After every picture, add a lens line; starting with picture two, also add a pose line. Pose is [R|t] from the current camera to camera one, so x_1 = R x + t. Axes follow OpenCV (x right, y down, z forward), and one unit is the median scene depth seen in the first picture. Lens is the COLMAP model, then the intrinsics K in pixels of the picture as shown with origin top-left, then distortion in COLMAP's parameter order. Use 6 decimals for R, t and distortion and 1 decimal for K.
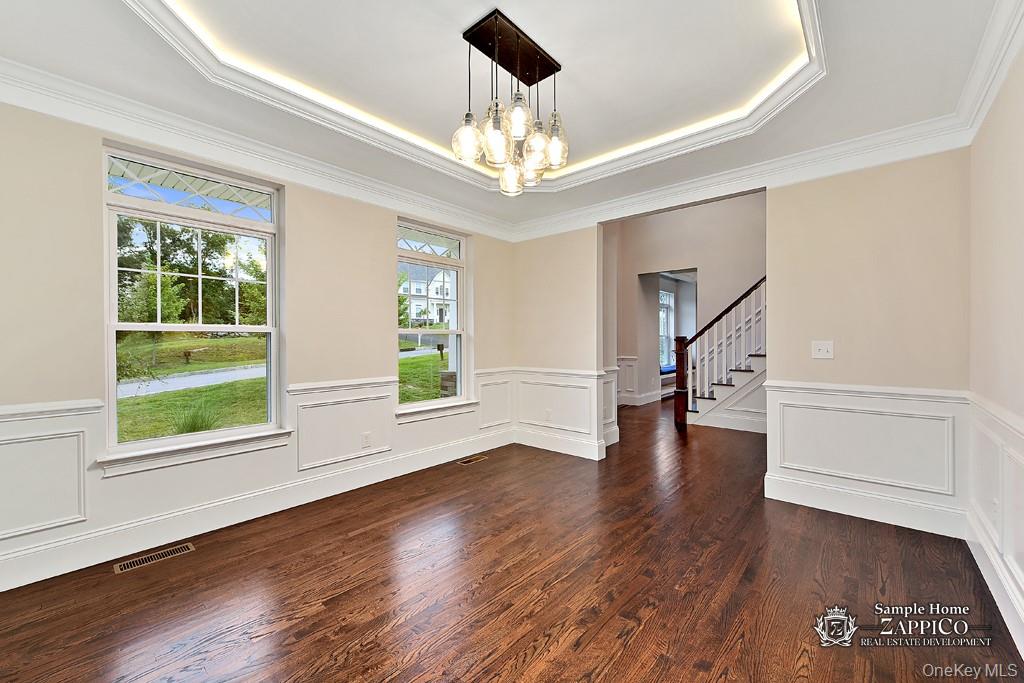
lens RADIAL K [[408.8, 0, 511.9], [0, 408.8, 339.7], [0, 0, 1]] dist [-0.003814, 0.000439]
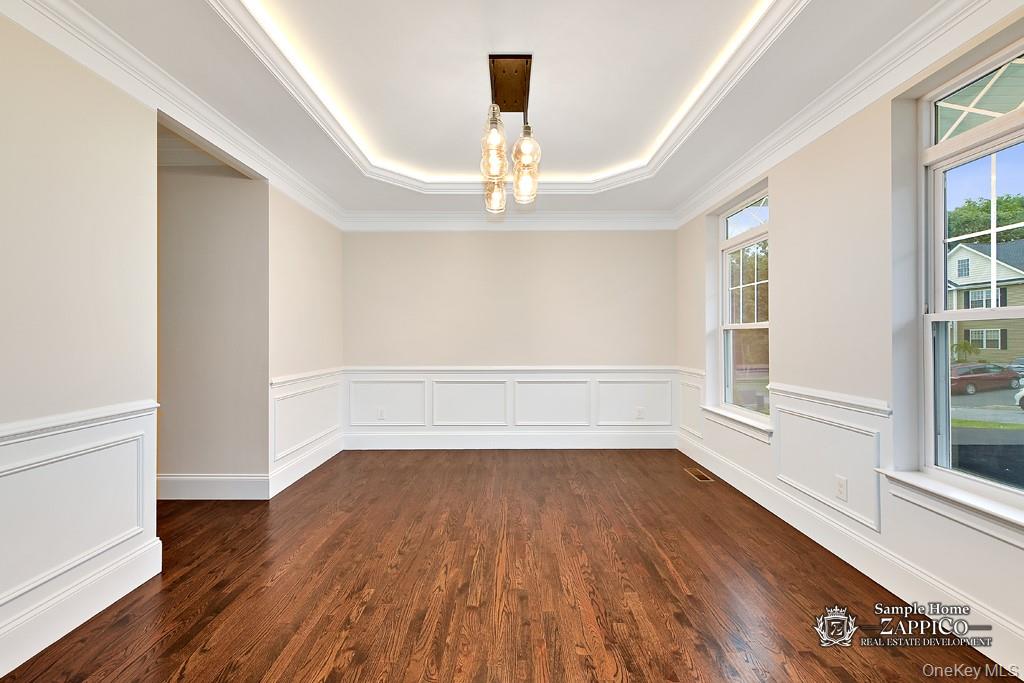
lens RADIAL K [[408.8, 0, 511.4], [0, 408.8, 337.0], [0, 0, 1]] dist [-0.003814, 0.000439]
pose [[-0.747664, 0.003366, -0.664068, 0.714971], [0.000384, 0.999989, 0.004636, -0.000630], [0.664077, 0.003211, -0.747658, 1.739272]]
